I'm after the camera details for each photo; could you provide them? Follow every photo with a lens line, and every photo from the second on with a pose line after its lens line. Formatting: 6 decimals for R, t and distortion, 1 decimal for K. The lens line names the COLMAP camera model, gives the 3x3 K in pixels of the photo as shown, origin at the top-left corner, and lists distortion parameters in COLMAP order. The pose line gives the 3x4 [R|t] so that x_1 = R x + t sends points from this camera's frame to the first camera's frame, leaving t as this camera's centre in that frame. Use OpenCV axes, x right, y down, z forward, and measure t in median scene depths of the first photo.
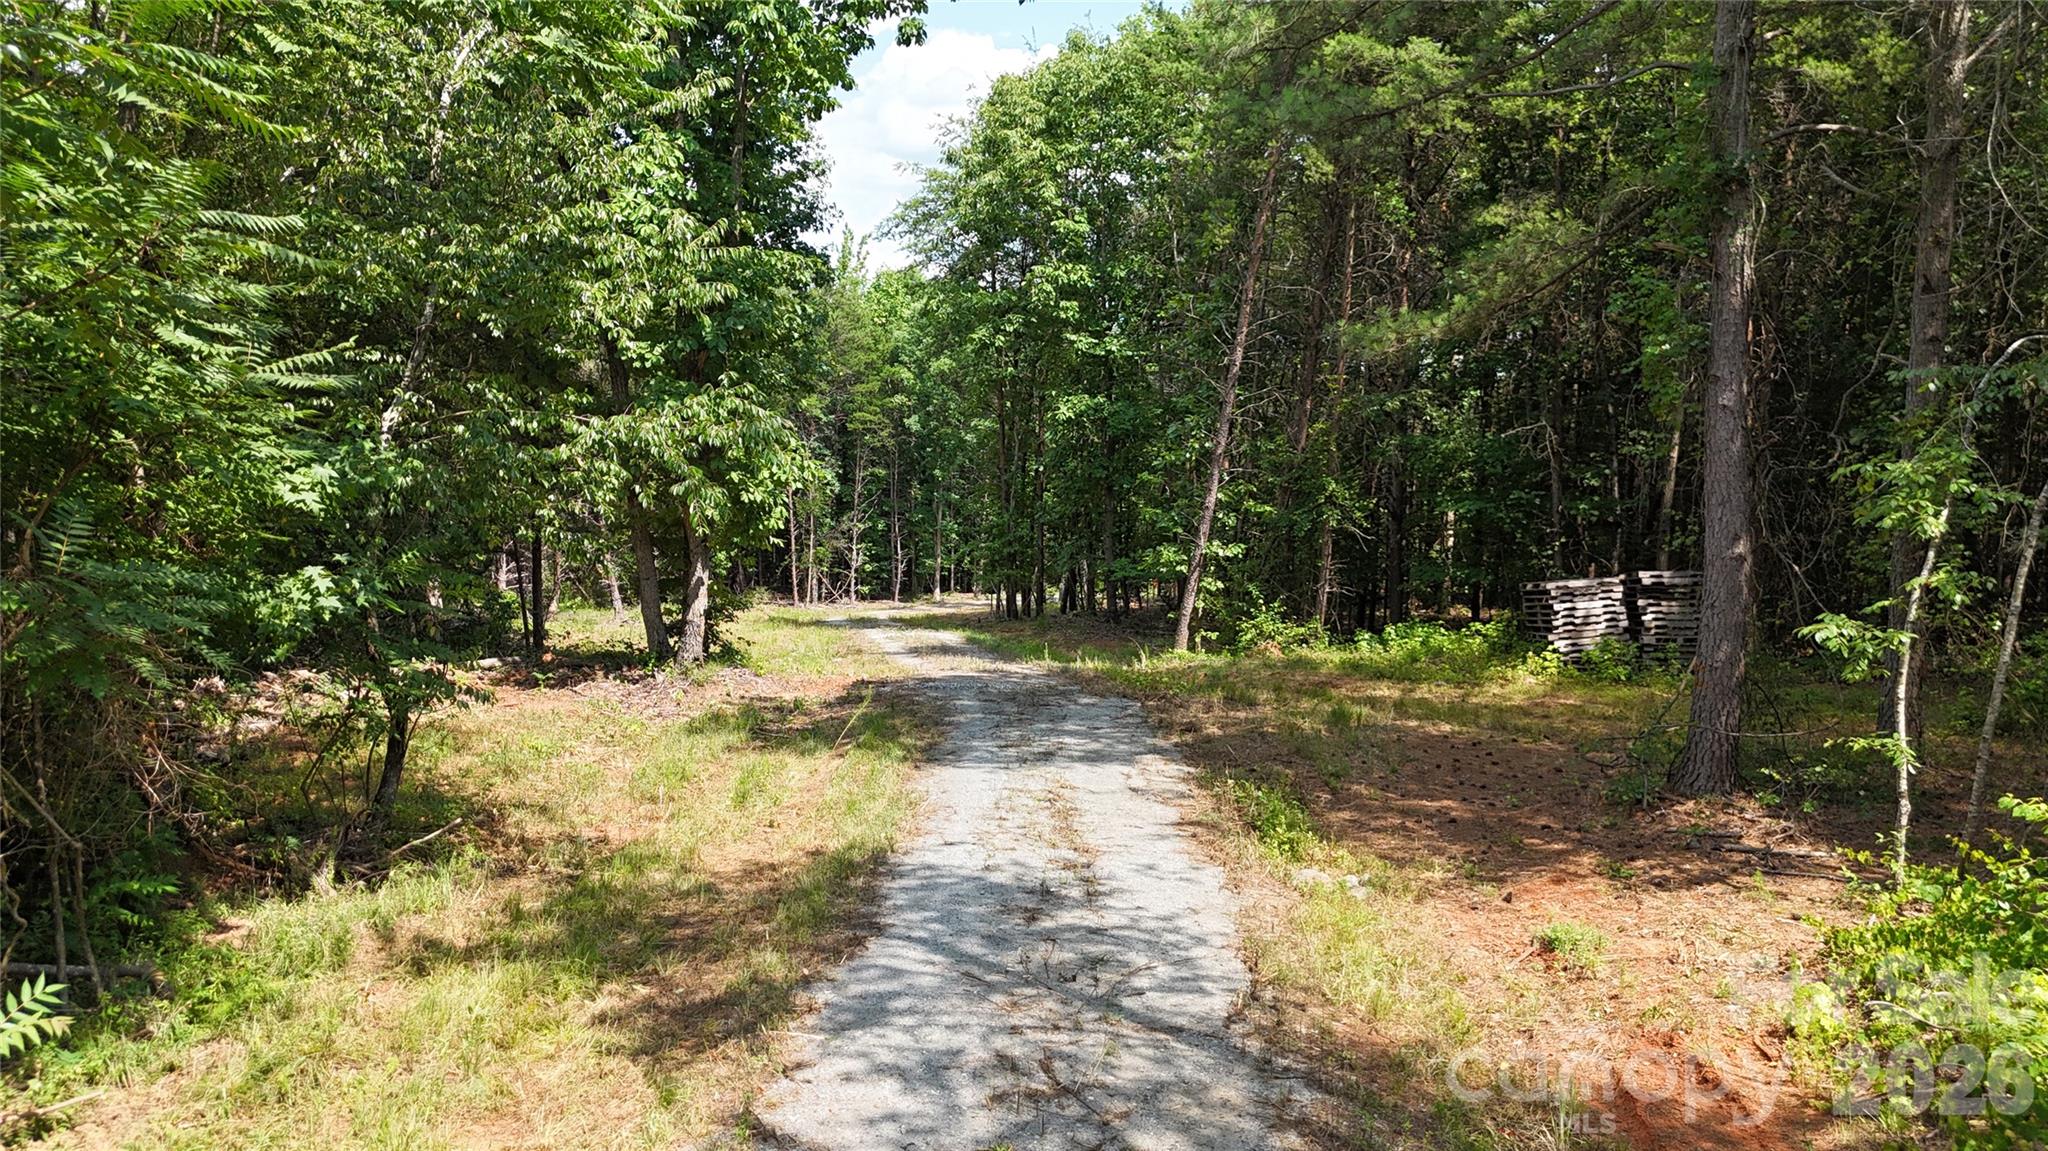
lens RADIAL K [[1473.7, 0, 1024.0], [0, 1473.7, 575.5], [0, 0, 1]] dist [0.092974, -0.148639]
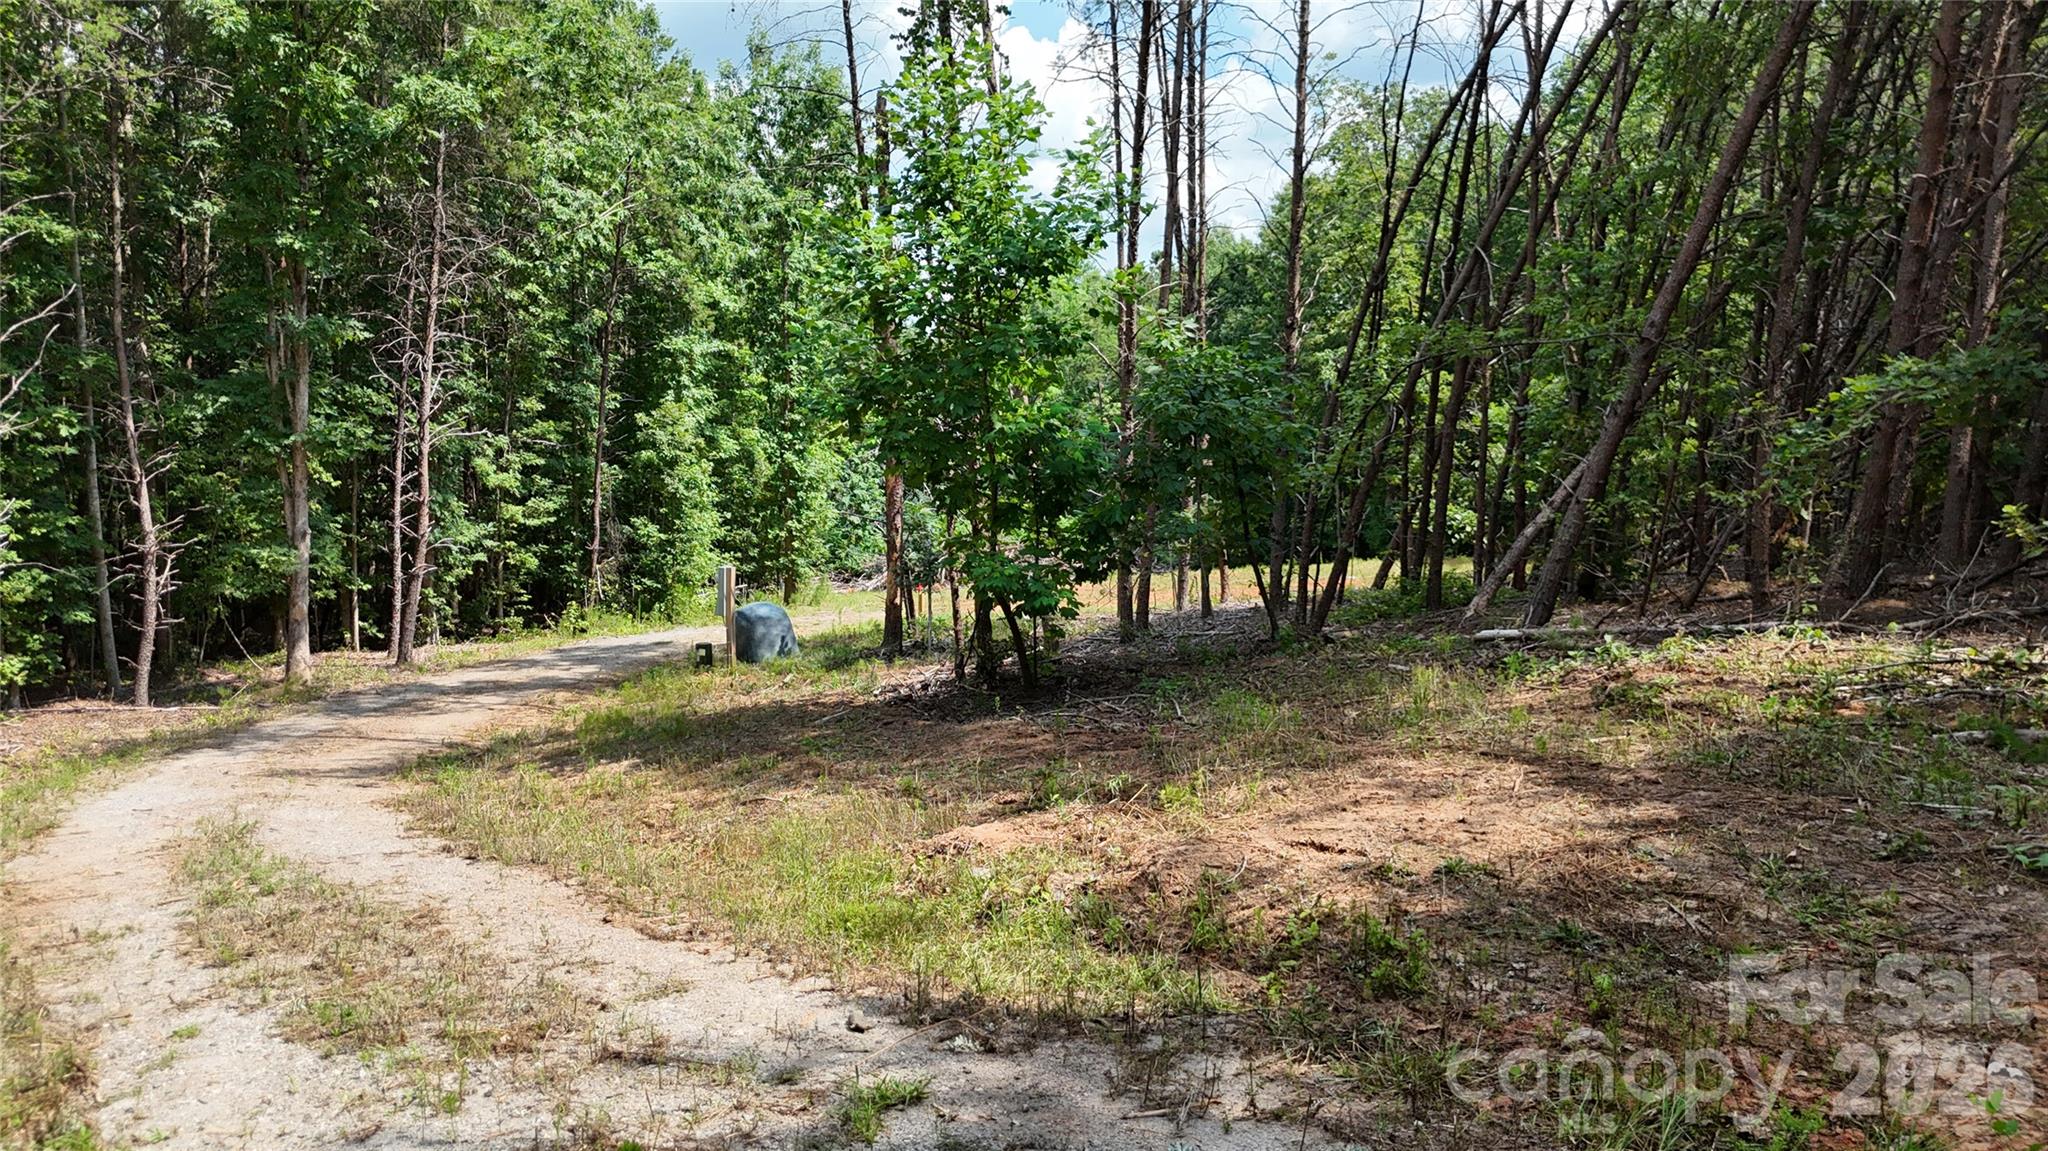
lens RADIAL K [[1473.7, 0, 1024.0], [0, 1473.7, 575.5], [0, 0, 1]] dist [0.092974, -0.148639]
pose [[0.836544, -0.056937, 0.544934, -0.107297], [0.060482, 0.998104, 0.011438, 0.000183], [-0.544552, 0.023390, 0.838401, 0.709678]]
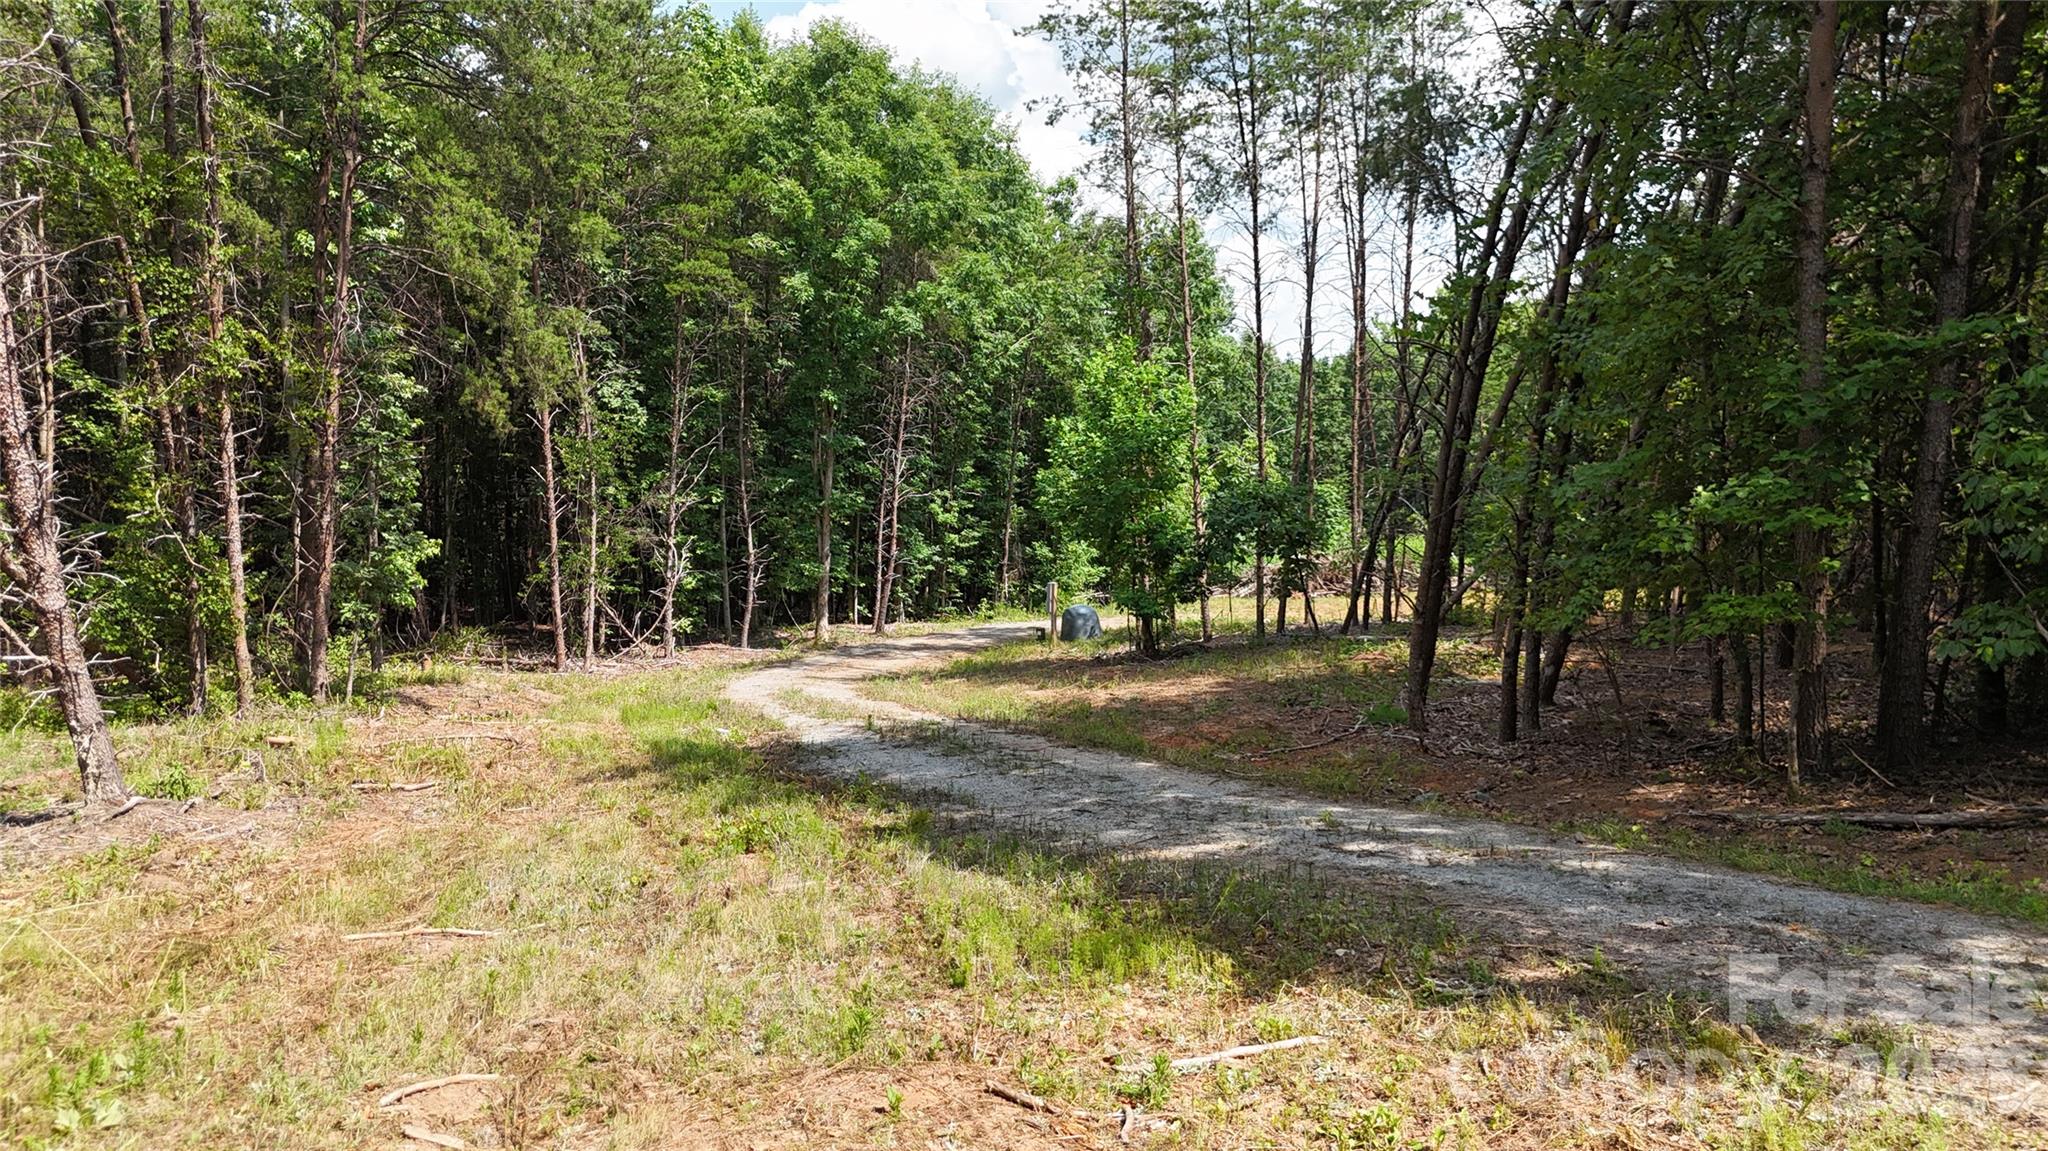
lens RADIAL K [[1473.7, 0, 1024.0], [0, 1473.7, 575.5], [0, 0, 1]] dist [0.092974, -0.148639]
pose [[0.967737, -0.025806, 0.250637, -0.129880], [0.027183, 0.999628, -0.002033, -0.003680], [-0.250491, 0.008781, 0.968079, 0.502479]]
